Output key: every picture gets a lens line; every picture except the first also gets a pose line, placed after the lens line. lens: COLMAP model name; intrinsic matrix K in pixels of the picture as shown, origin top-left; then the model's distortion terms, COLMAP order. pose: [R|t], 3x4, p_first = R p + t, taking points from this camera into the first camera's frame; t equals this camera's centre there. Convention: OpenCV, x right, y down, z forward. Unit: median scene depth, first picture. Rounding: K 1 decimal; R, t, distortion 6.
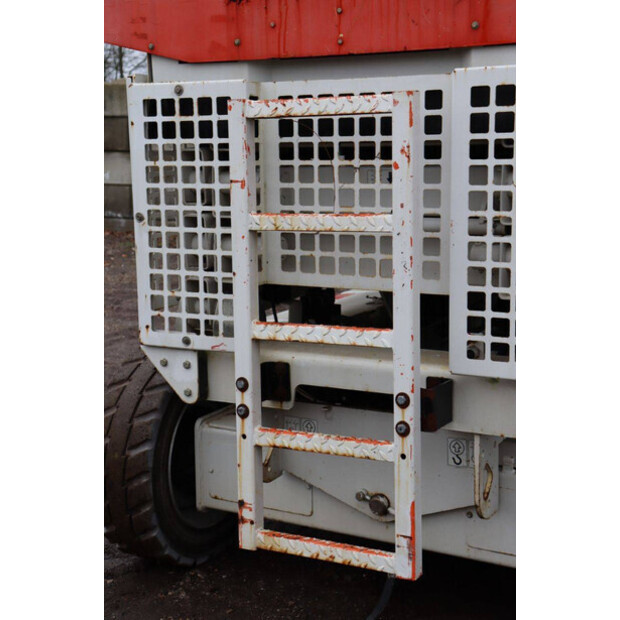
lens RADIAL K [[1088.9, 0, 310.0], [0, 1088.9, 310.0], [0, 0, 1]] dist [0.188459, -0.023759]
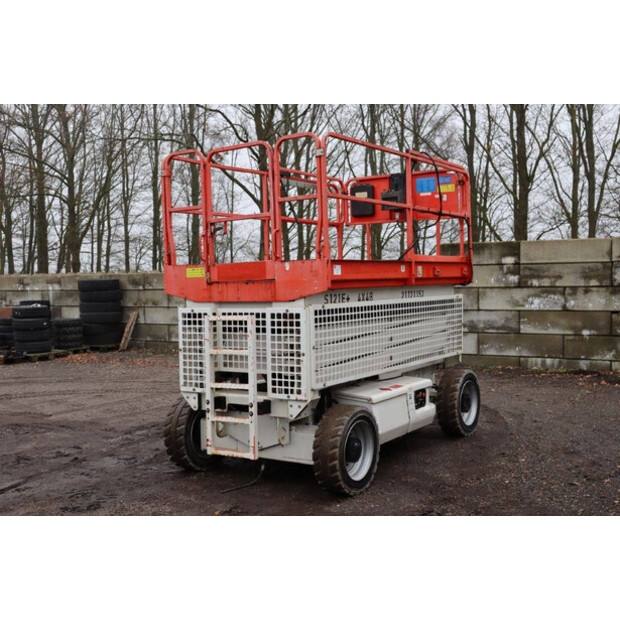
lens RADIAL K [[738.1, 0, 310.0], [0, 738.1, 310.0], [0, 0, 1]] dist [-0.010504, -0.007060]
pose [[0.997852, -0.003360, -0.065424, 0.369925], [-0.004726, 0.992390, -0.123040, 0.063042], [0.065339, 0.123085, 0.990243, -1.130263]]
